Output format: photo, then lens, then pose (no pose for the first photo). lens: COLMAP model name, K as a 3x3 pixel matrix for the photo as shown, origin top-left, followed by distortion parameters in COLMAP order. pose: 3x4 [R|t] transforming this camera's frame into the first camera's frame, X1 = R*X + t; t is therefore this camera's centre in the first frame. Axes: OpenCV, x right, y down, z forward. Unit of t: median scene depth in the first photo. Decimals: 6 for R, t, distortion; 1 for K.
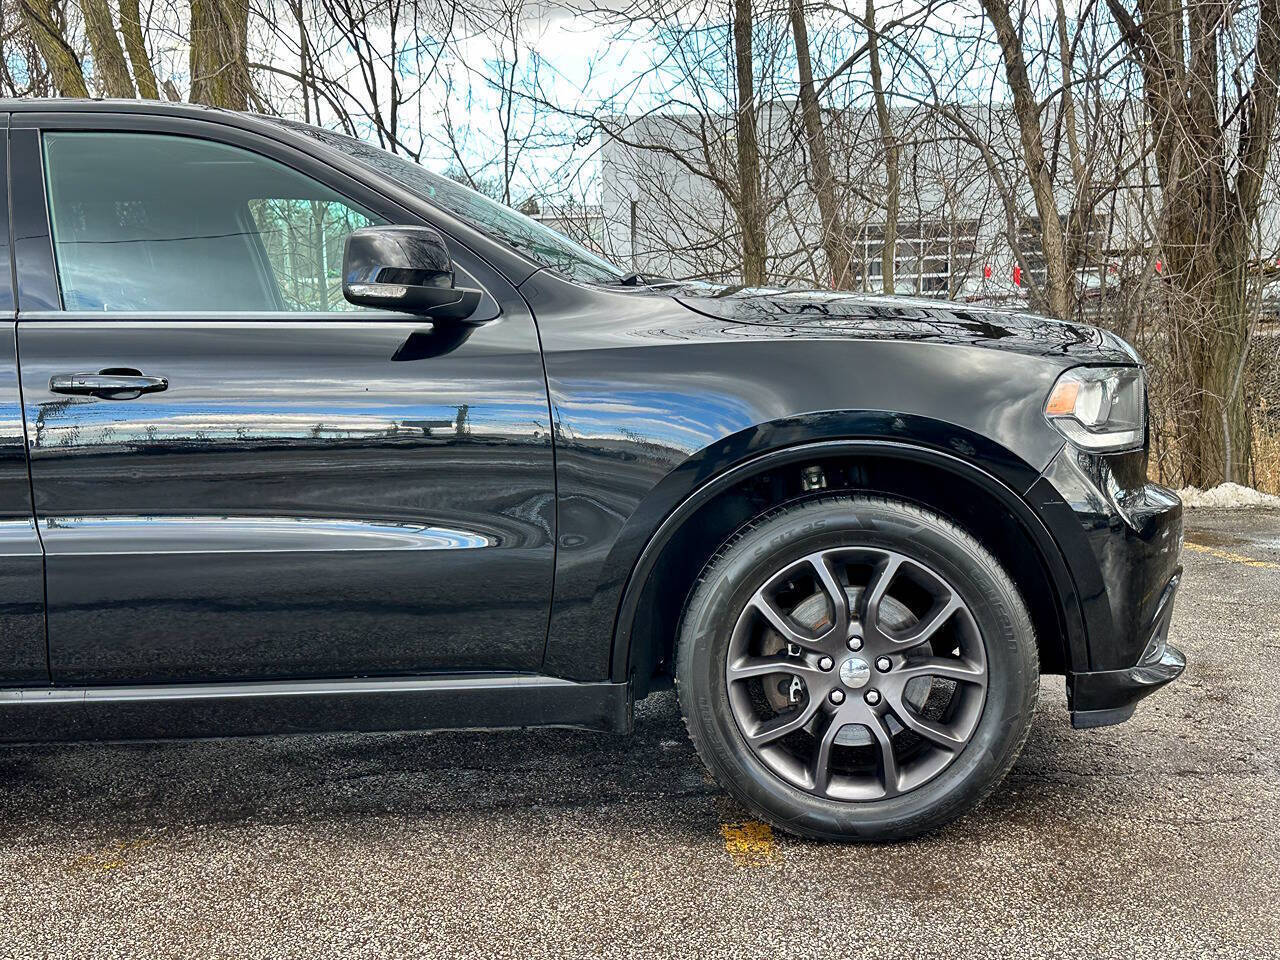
lens RADIAL K [[1469.7, 0, 640.8], [0, 1469.7, 514.6], [0, 0, 1]] dist [0.225749, -0.555514]
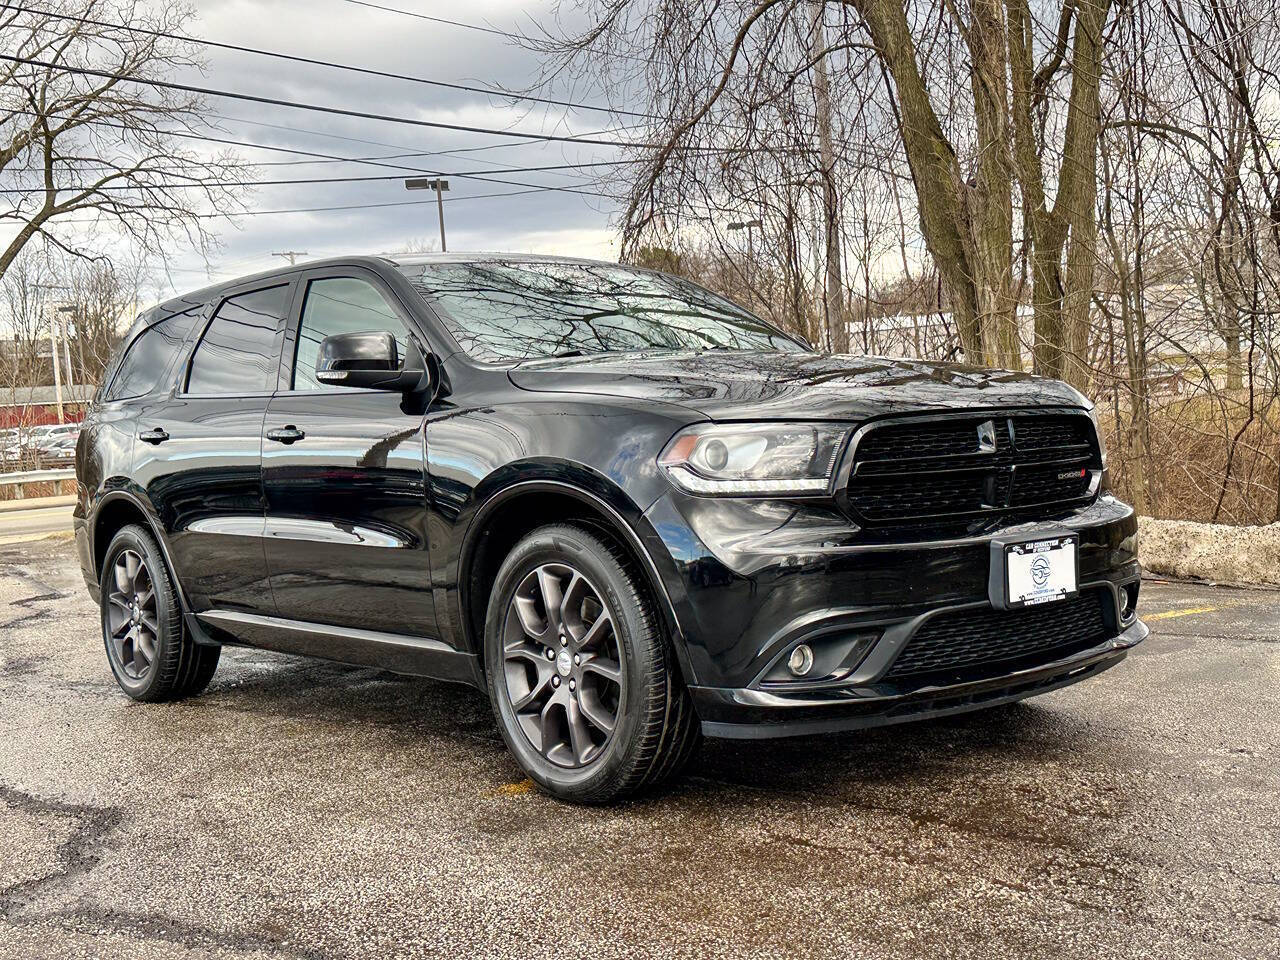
lens RADIAL K [[1469.7, 0, 640.8], [0, 1469.7, 514.6], [0, 0, 1]] dist [0.225749, -0.555514]
pose [[0.684657, 0.041801, -0.727666, 1.081977], [-0.066915, 0.997743, -0.005644, -0.017241], [0.725788, 0.052556, 0.685908, 0.173047]]
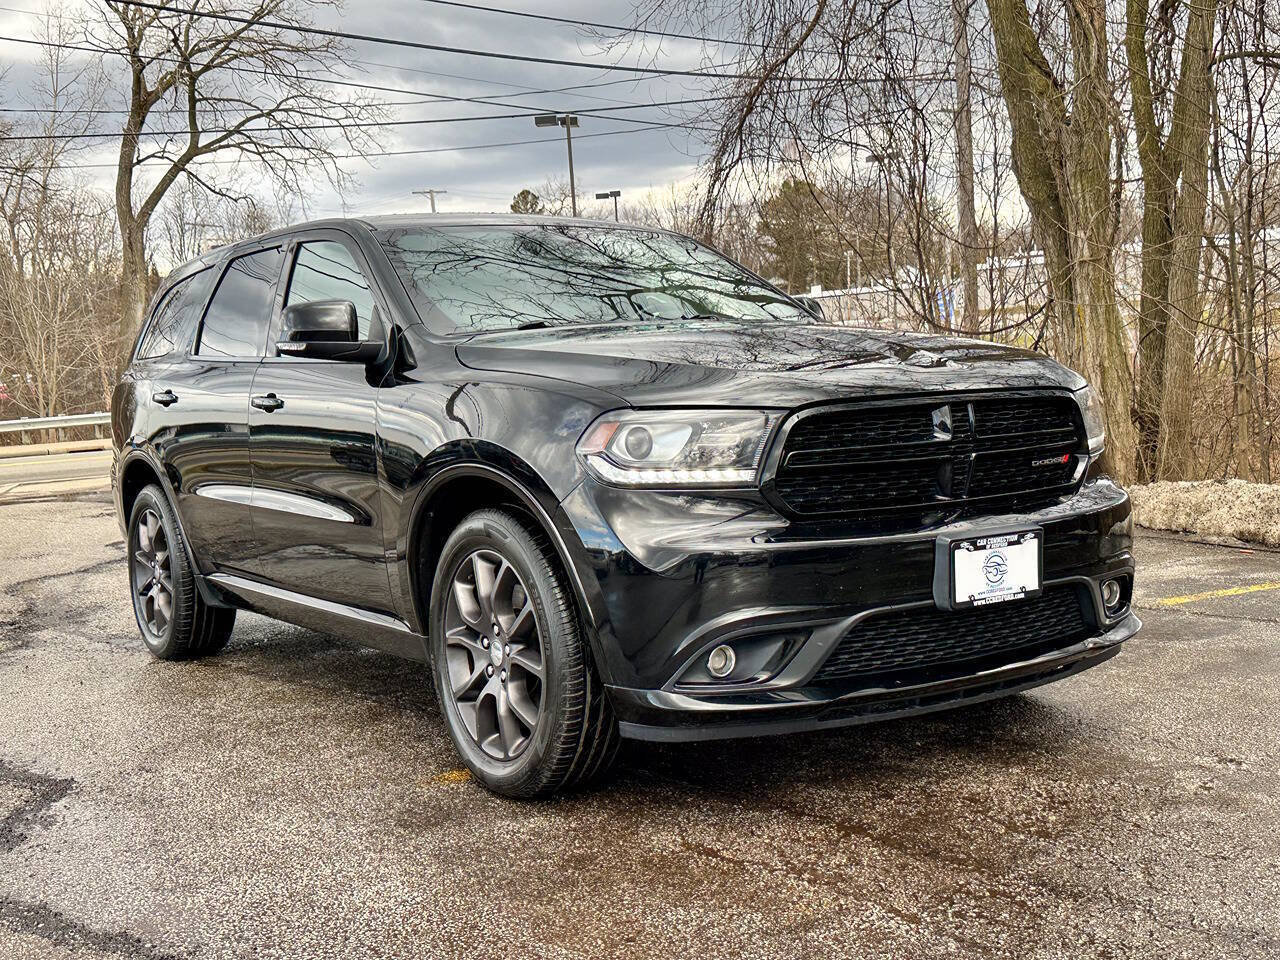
lens RADIAL K [[1461.7, 0, 638.9], [0, 1461.7, 527.8], [0, 0, 1]] dist [0.208284, -0.462770]
pose [[0.604170, 0.091848, -0.791544, 1.145651], [-0.078660, 0.995358, 0.055458, -0.071681], [0.792963, 0.028757, 0.608590, 0.345911]]
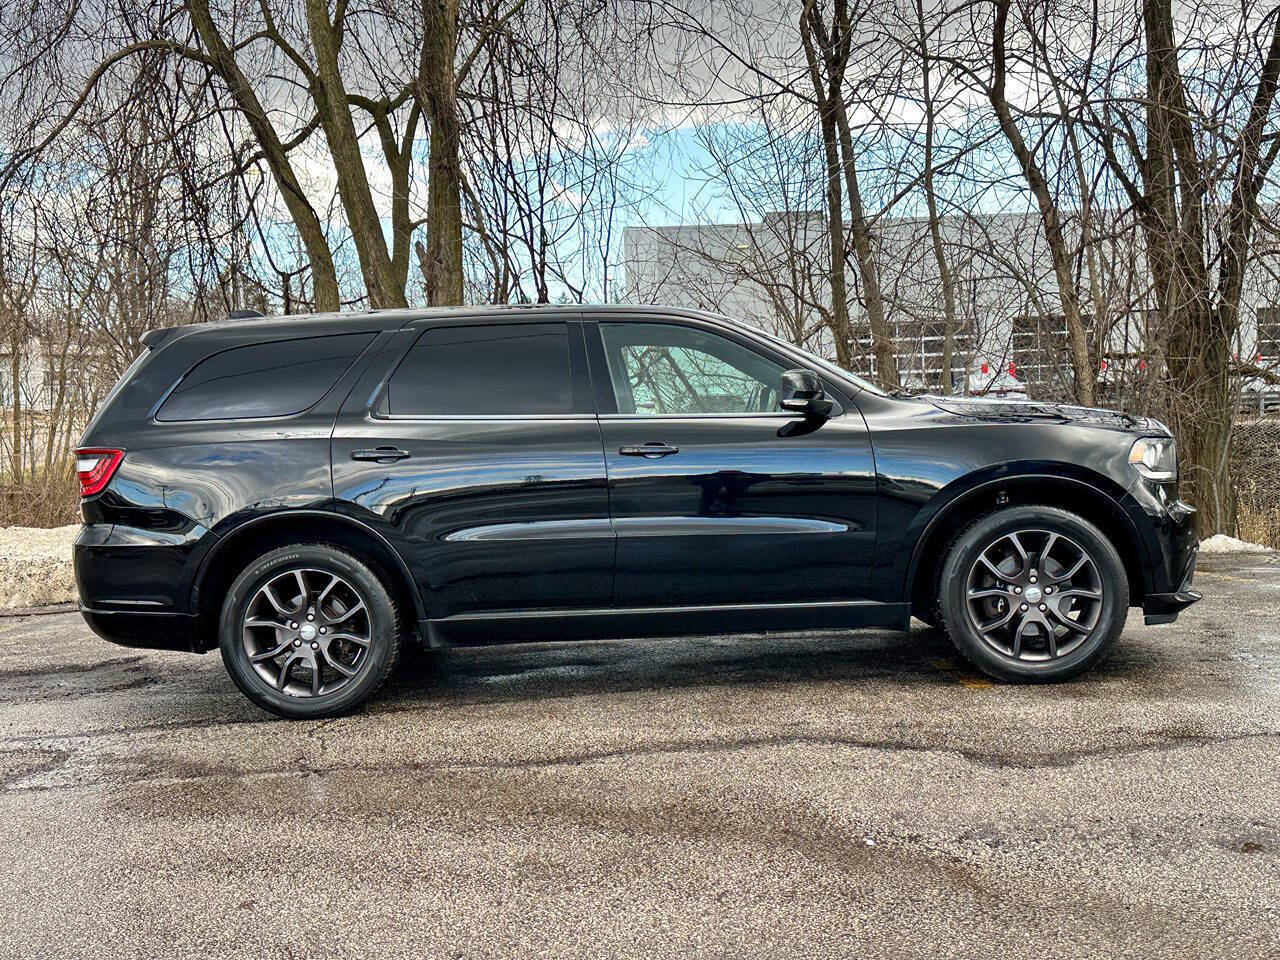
lens RADIAL K [[1469.7, 0, 640.8], [0, 1469.7, 514.6], [0, 0, 1]] dist [0.225749, -0.555514]
pose [[0.999957, -0.005628, 0.007309, -0.376147], [0.006068, 0.998087, -0.061533, 0.116632], [-0.006948, 0.061574, 0.998078, -0.932367]]
